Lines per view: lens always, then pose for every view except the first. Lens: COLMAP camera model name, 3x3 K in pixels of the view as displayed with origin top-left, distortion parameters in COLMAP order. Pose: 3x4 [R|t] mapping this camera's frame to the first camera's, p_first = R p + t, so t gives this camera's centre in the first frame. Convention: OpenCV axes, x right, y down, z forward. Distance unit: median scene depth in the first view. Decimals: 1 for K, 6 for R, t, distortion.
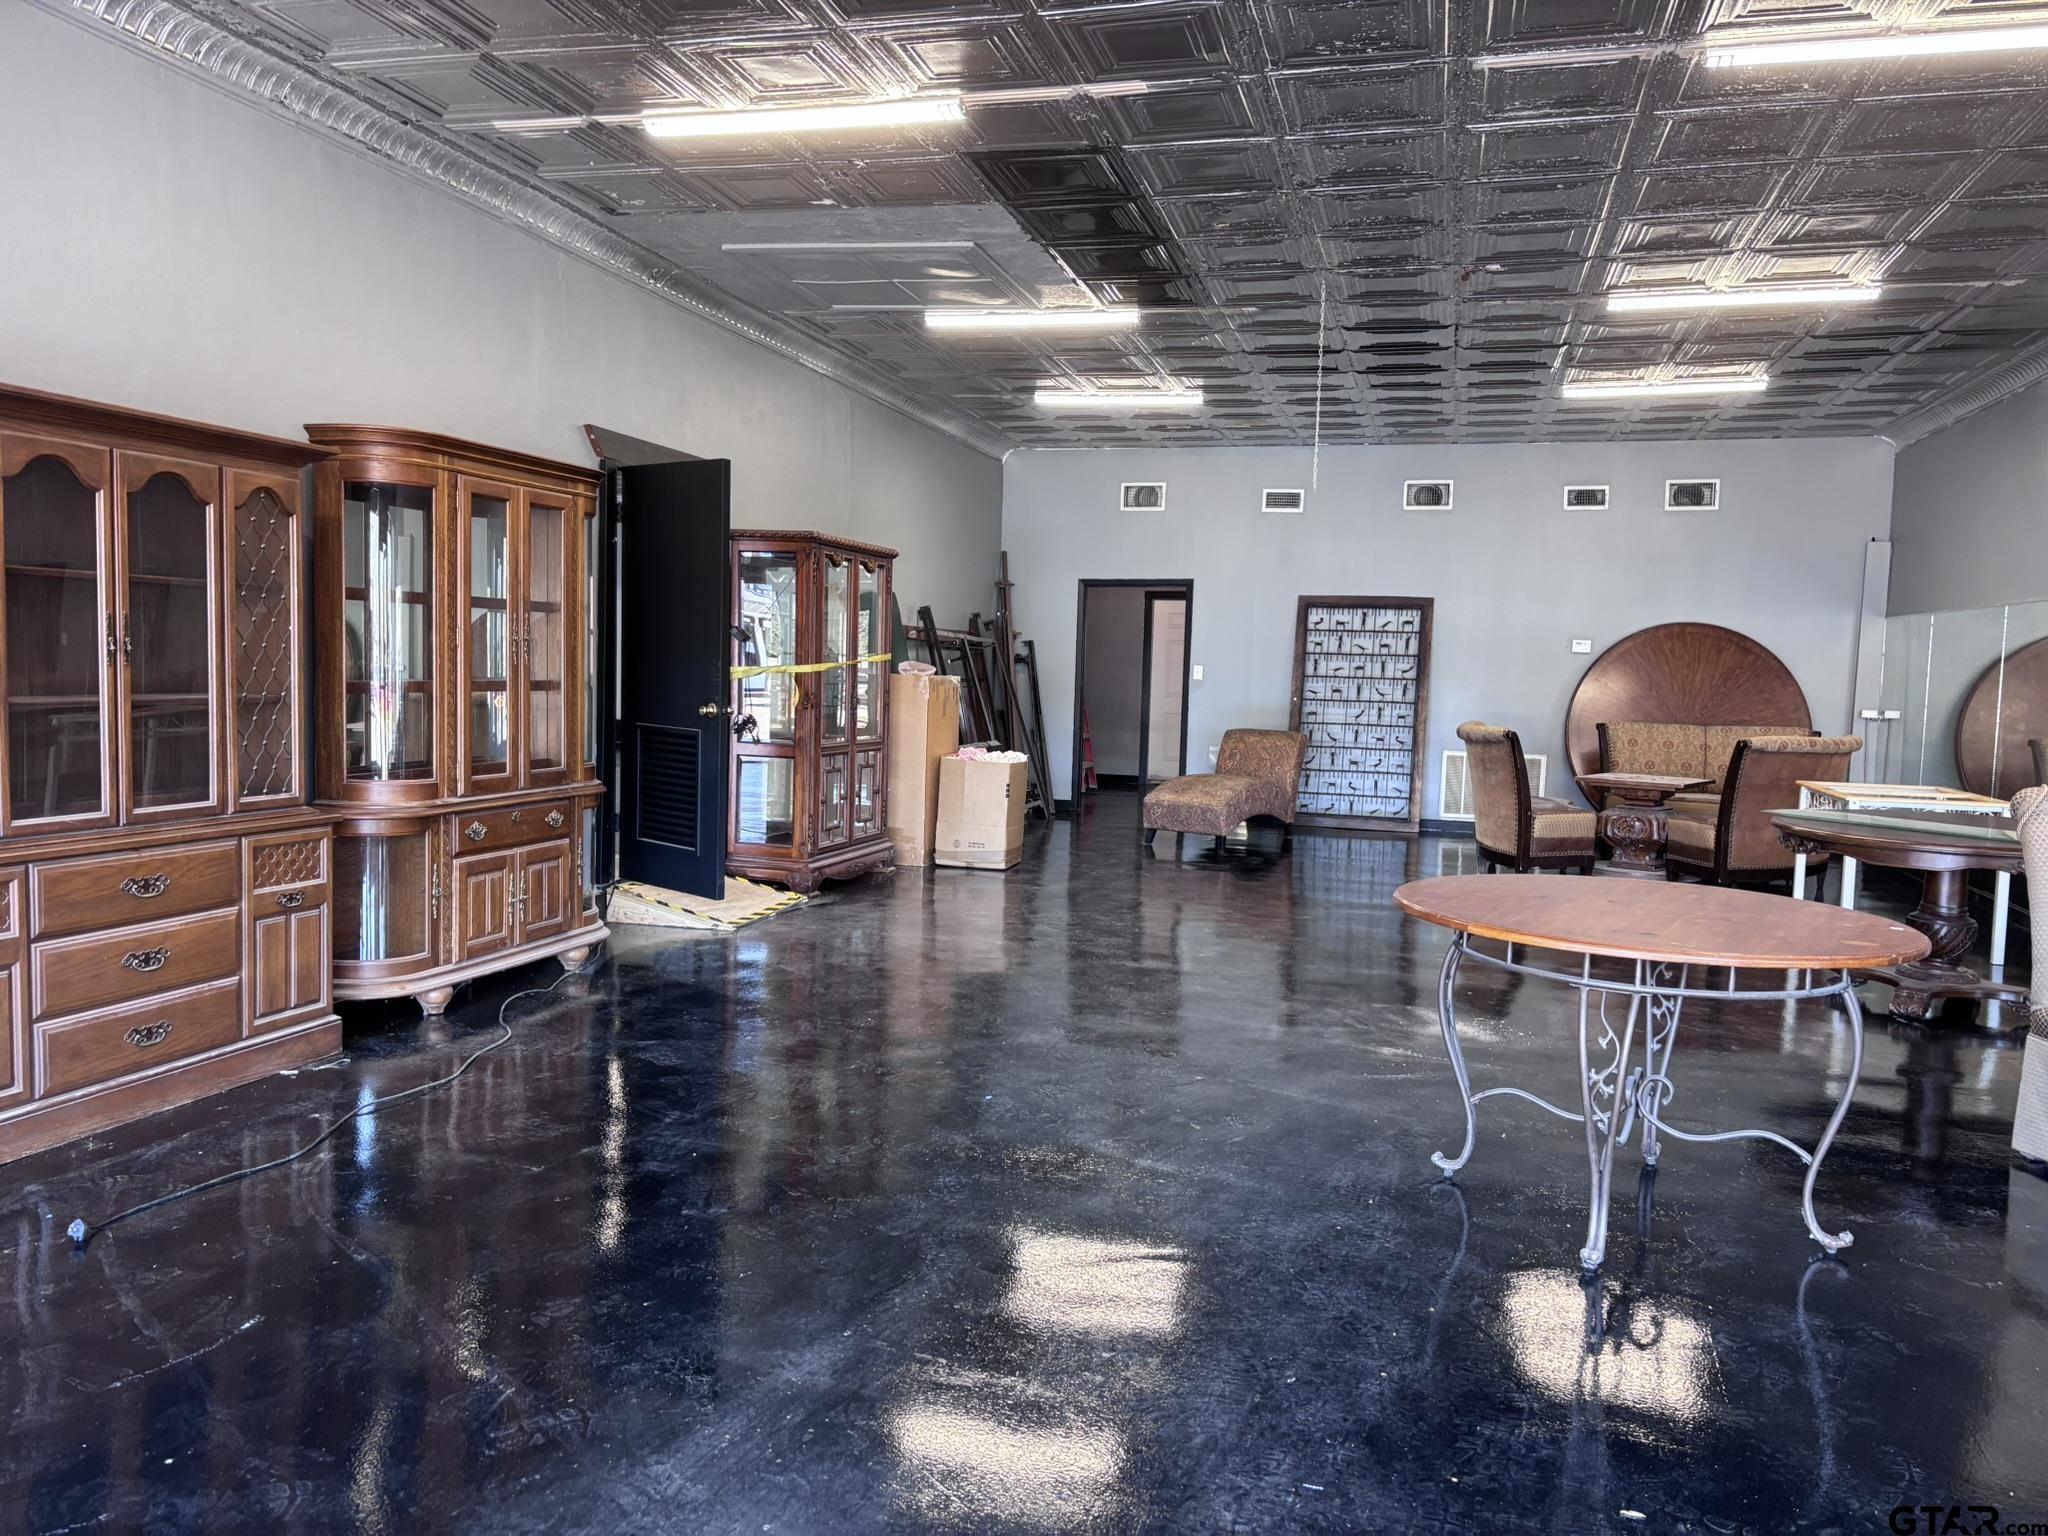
lens RADIAL K [[1560.4, 0, 1025.2], [0, 1560.4, 872.9], [0, 0, 1]] dist [0.179689, -0.377983]
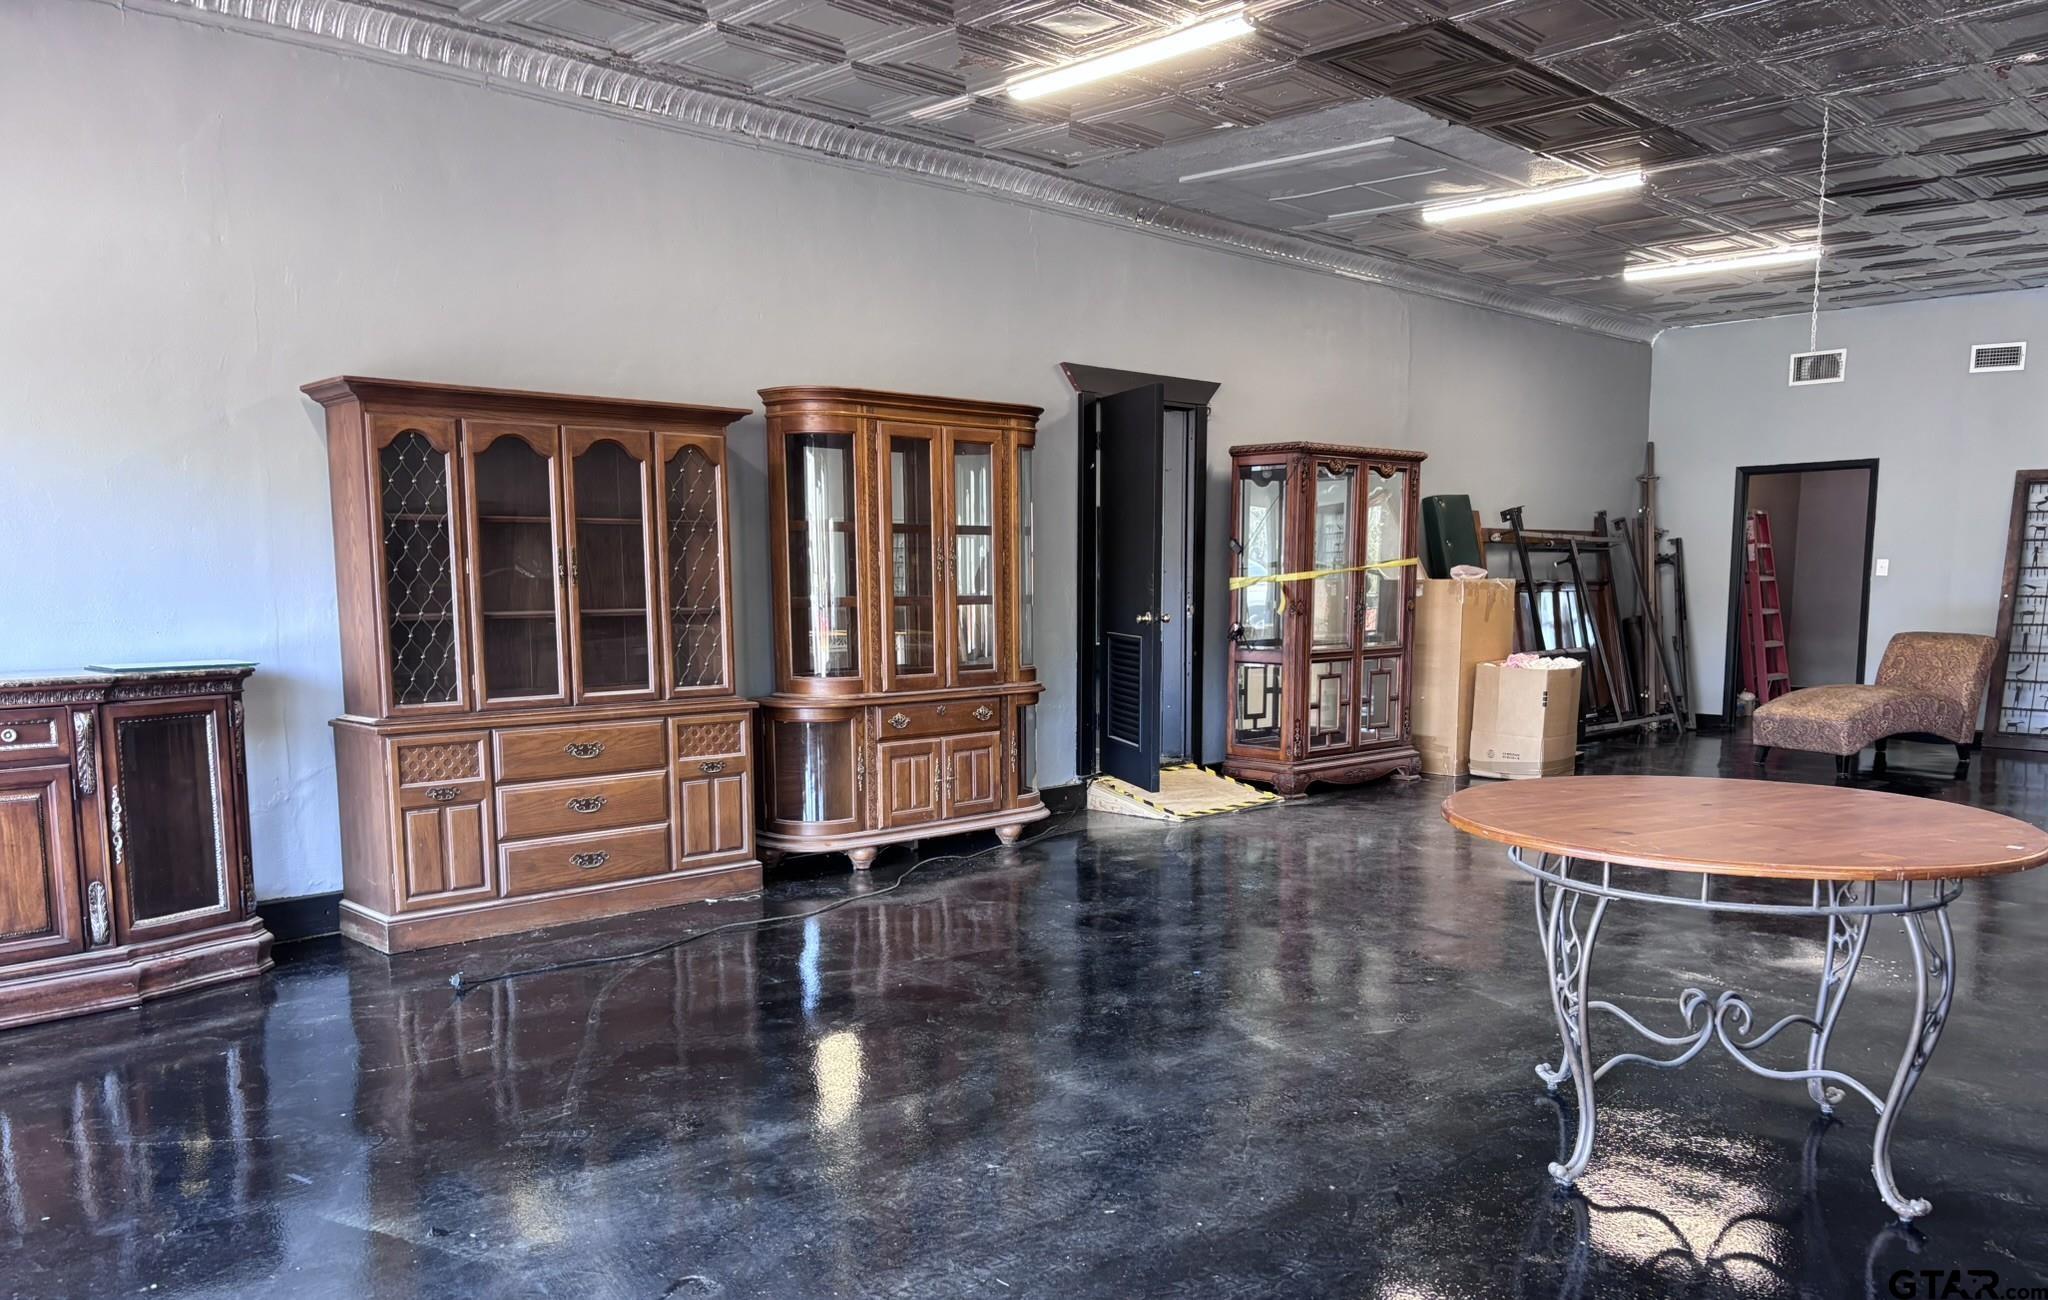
lens RADIAL K [[1546.2, 0, 1023.6], [0, 1546.2, 896.0], [0, 0, 1]] dist [0.044129, -0.025893]
pose [[0.867894, 0.073944, -0.491215, 0.328604], [-0.040543, 0.996104, 0.078312, 0.010258], [0.495092, -0.048051, 0.867511, 0.019459]]
